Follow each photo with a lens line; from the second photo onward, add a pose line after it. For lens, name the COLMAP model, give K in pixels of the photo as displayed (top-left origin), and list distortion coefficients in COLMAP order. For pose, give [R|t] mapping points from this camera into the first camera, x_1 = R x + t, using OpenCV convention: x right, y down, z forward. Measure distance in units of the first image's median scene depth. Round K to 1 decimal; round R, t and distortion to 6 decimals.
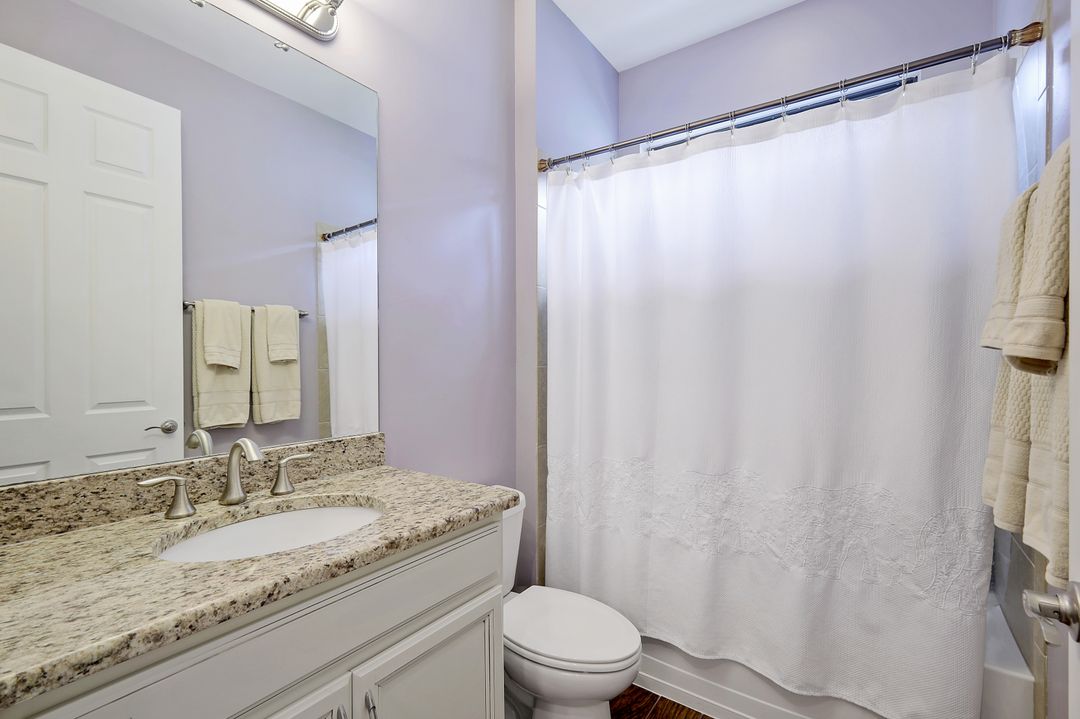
lens RADIAL K [[486.9, 0, 541.7], [0, 486.9, 361.1], [0, 0, 1]] dist [0.000007, -0.000221]
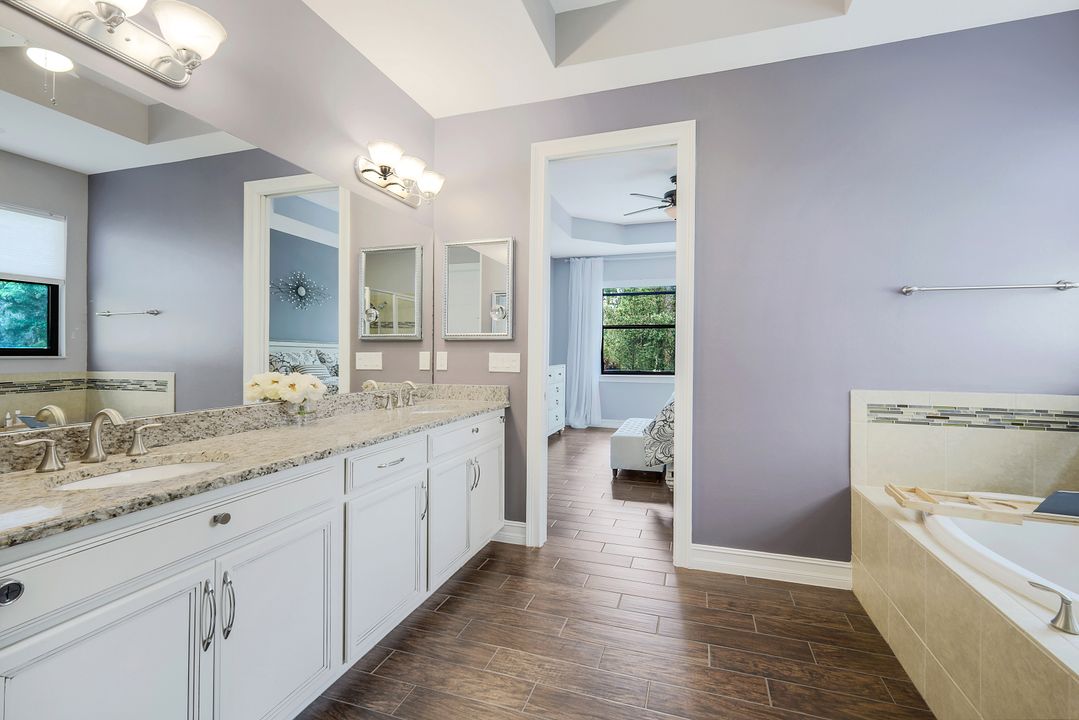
lens RADIAL K [[486.5, 0, 539.1], [0, 486.5, 355.8], [0, 0, 1]] dist [0.000007, -0.000221]
pose [[0.943896, 0.021363, 0.329551, 0.035845], [-0.020546, 0.999771, -0.005963, 0.000644], [-0.329603, -0.001142, 0.944119, -0.582246]]
